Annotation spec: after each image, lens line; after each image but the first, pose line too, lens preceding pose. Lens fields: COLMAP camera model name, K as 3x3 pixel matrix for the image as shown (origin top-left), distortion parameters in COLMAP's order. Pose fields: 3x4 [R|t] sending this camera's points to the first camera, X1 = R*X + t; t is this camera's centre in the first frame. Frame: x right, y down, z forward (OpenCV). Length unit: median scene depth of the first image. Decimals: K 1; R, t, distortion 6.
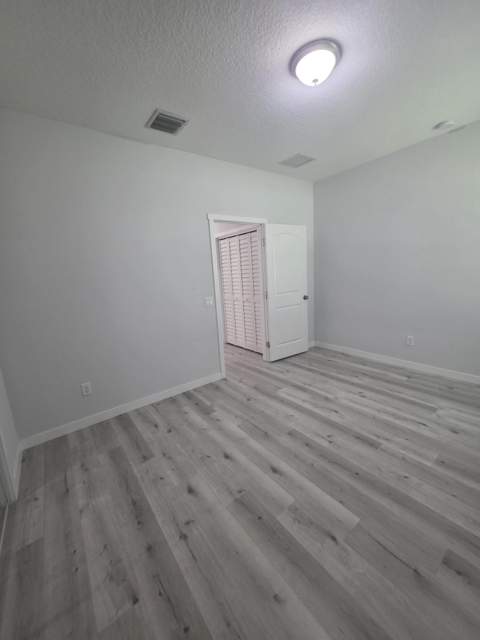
lens RADIAL K [[256.1, 0, 240.0], [0, 256.1, 320.0], [0, 0, 1]] dist [0.002127, 0.000015]
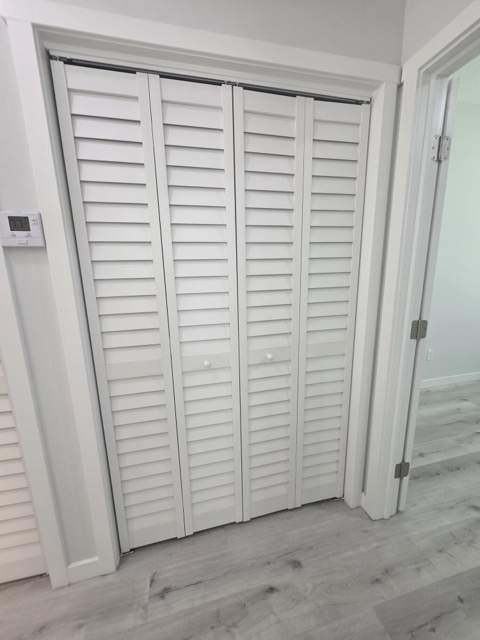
lens RADIAL K [[256.1, 0, 240.0], [0, 256.1, 320.0], [0, 0, 1]] dist [0.002127, 0.000015]
pose [[0.397616, -0.133463, 0.907794, -0.249515], [0.163439, 0.983845, 0.073057, -0.154054], [-0.902878, 0.119321, 0.413005, 0.983502]]
